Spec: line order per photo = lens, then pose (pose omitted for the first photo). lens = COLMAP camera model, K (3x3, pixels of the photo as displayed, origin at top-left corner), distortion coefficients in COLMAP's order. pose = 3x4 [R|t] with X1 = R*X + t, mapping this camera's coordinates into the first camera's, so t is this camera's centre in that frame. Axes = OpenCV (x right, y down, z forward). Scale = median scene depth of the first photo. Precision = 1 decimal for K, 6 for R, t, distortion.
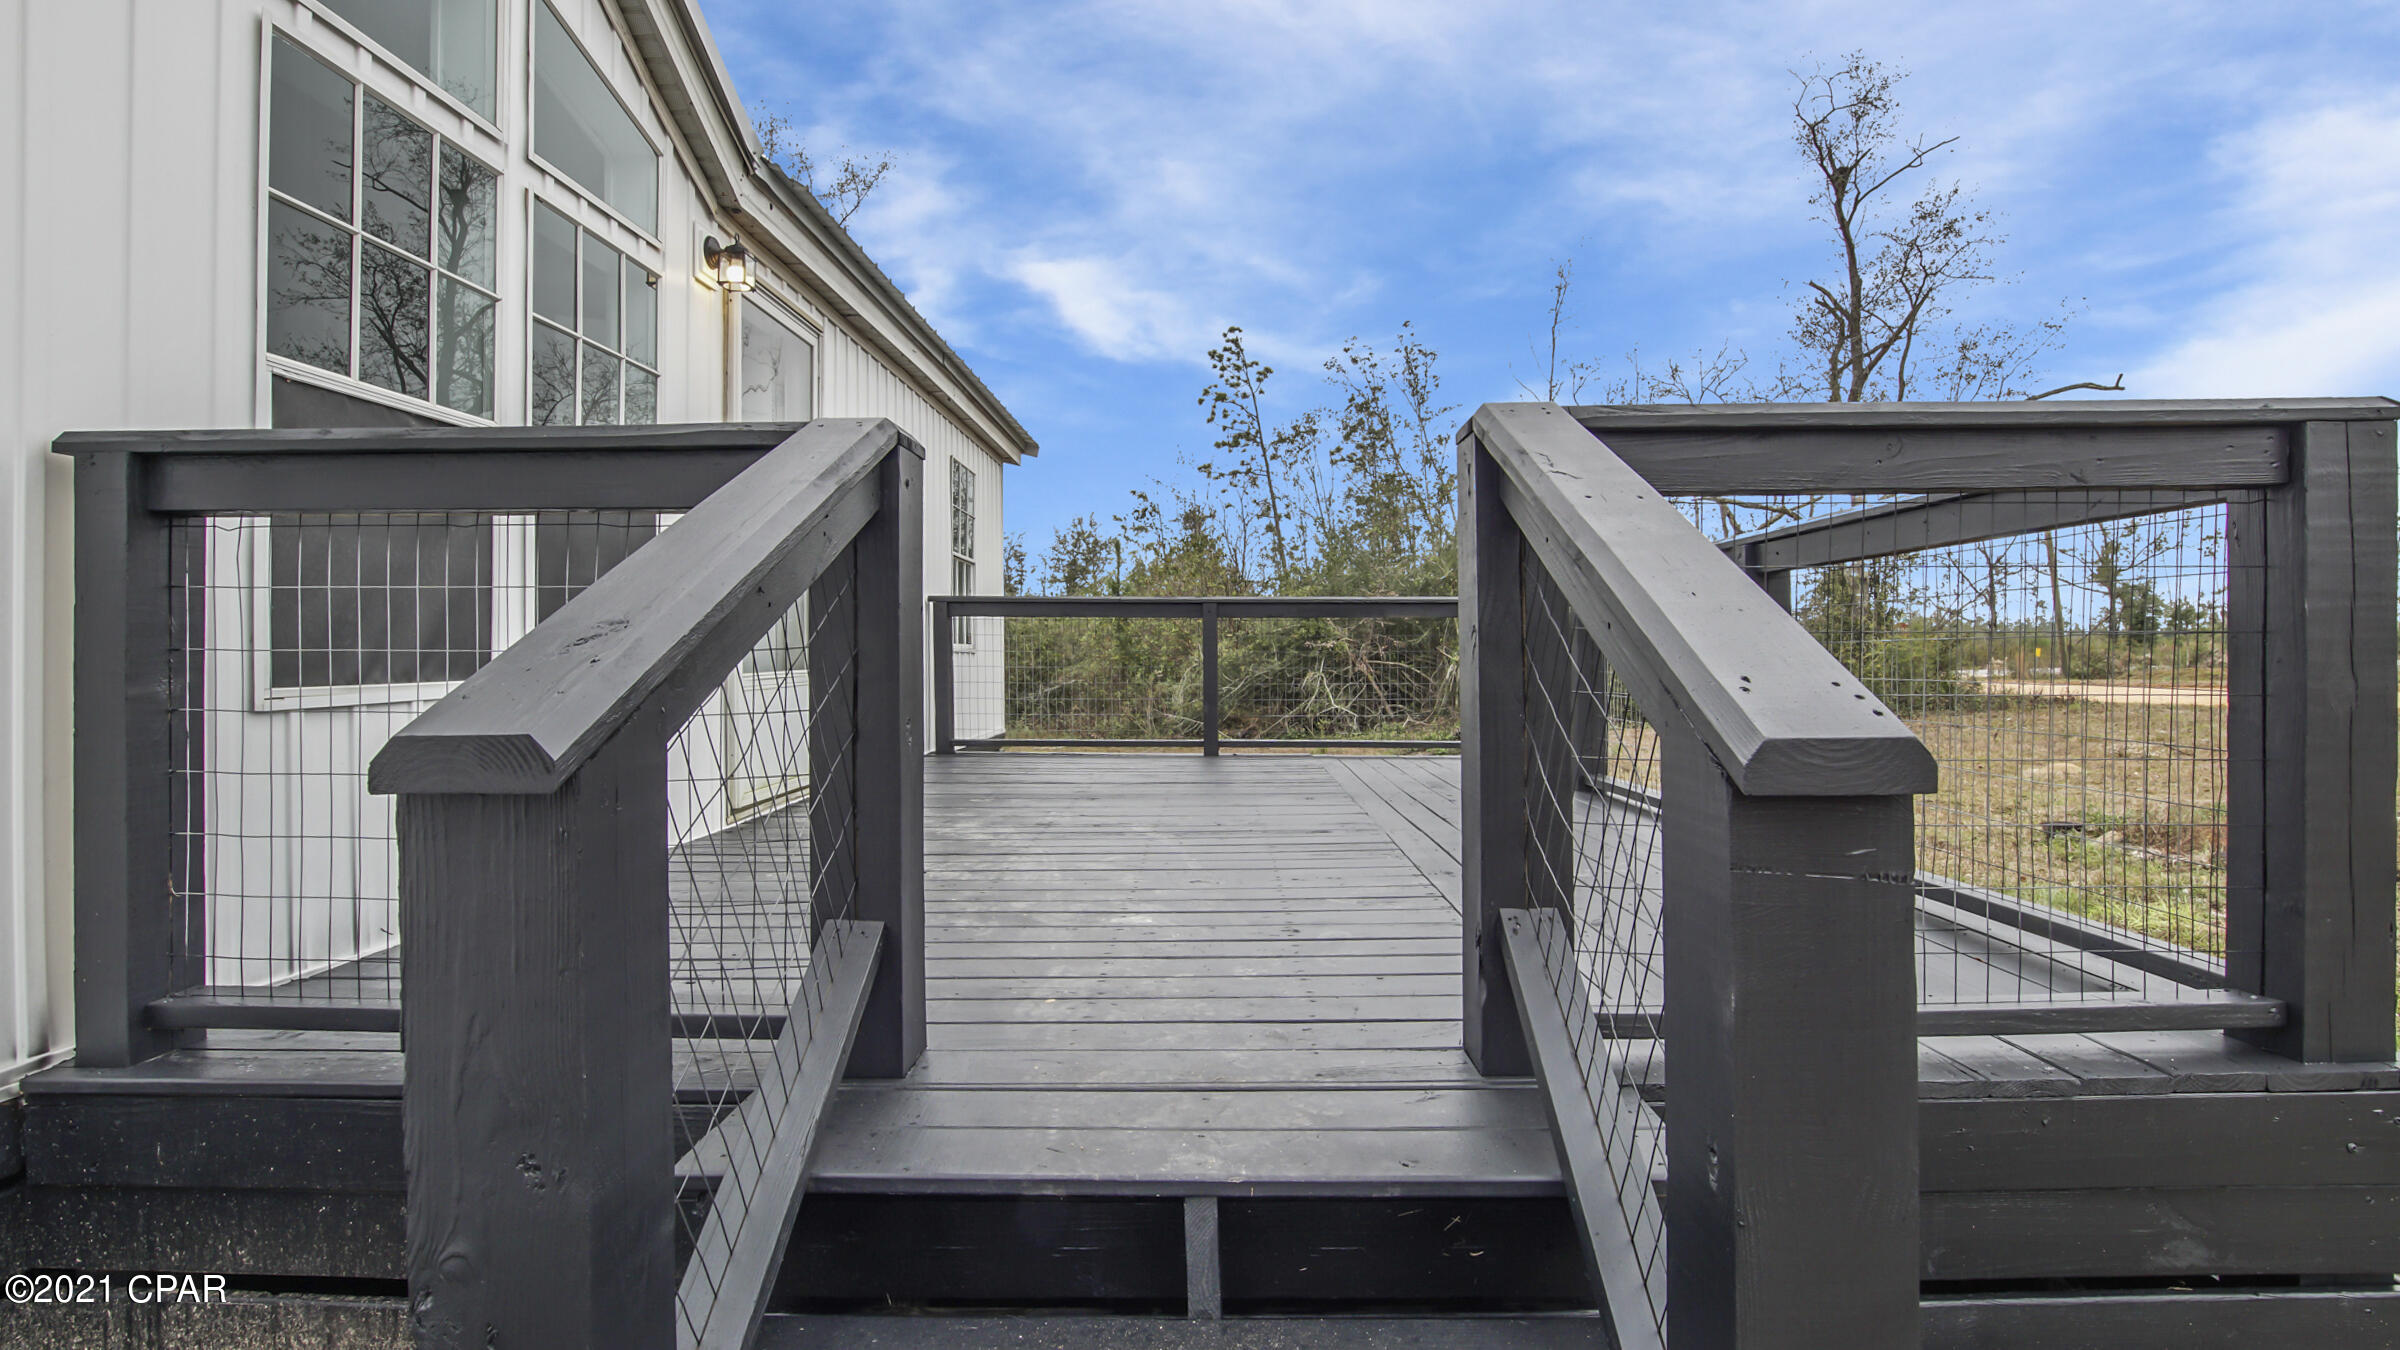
lens RADIAL K [[1078.1, 0, 1194.7], [0, 1078.1, 679.8], [0, 0, 1]] dist [-0.038655, 0.008381]
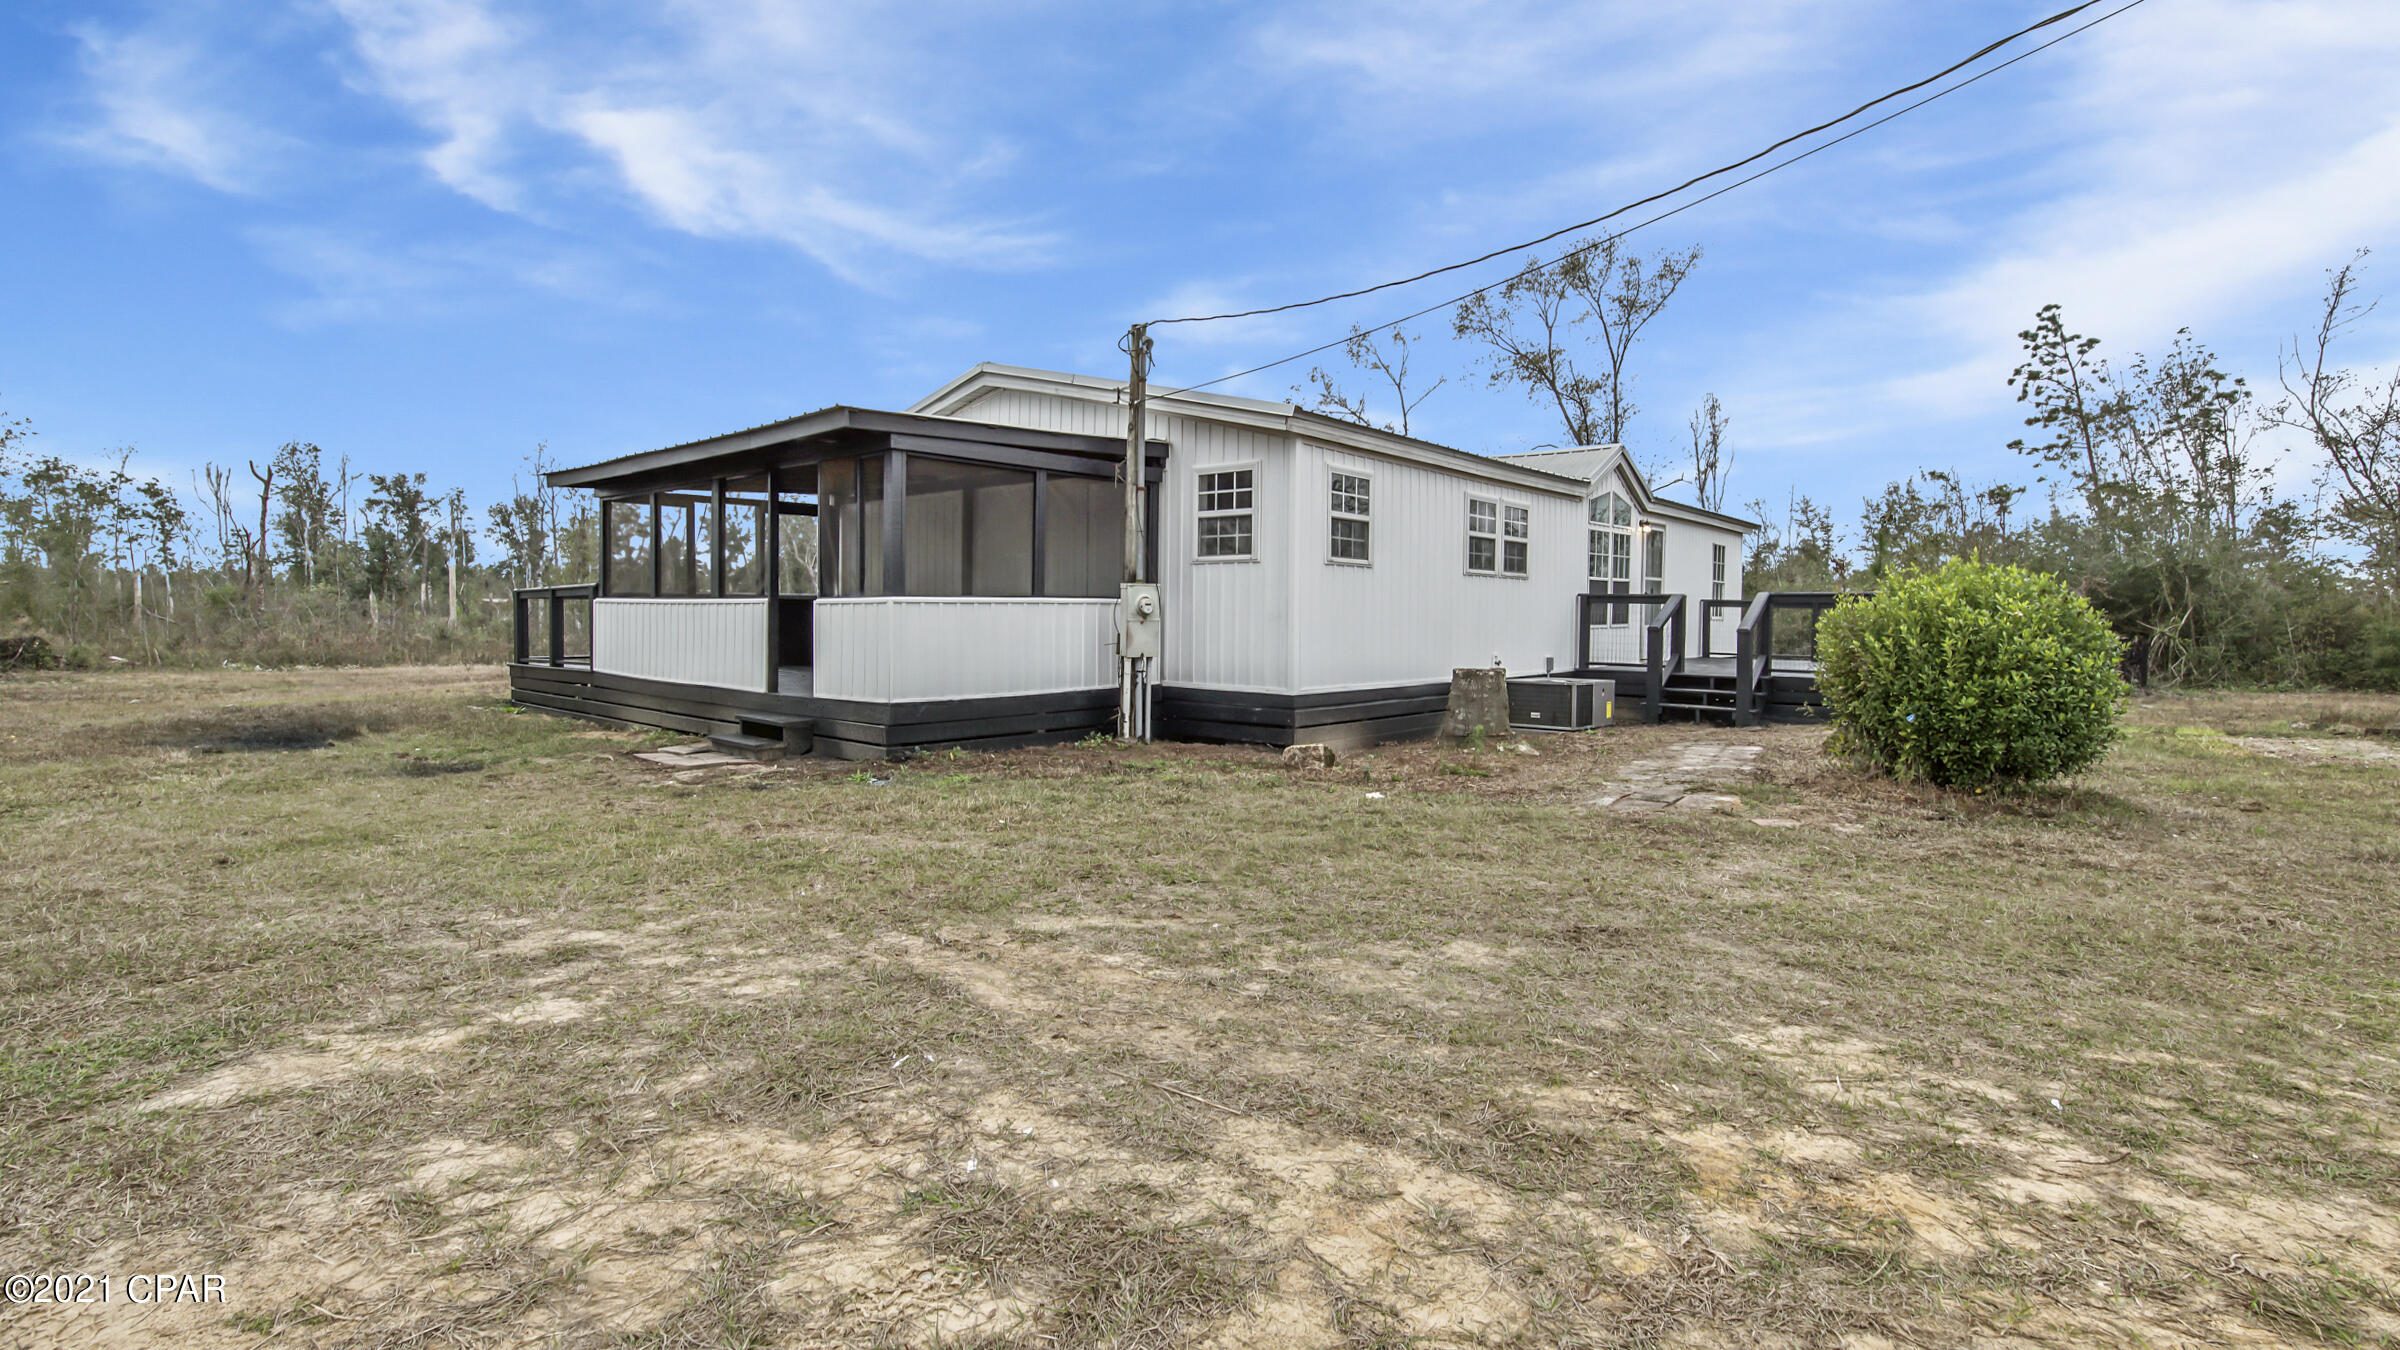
lens RADIAL K [[1078.1, 0, 1194.7], [0, 1078.1, 679.8], [0, 0, 1]] dist [-0.038655, 0.008381]
pose [[0.759479, 0.047859, -0.648768, 0.082529], [-0.027239, 0.998755, 0.041790, 0.006399], [0.649961, -0.014067, 0.759837, -0.285950]]
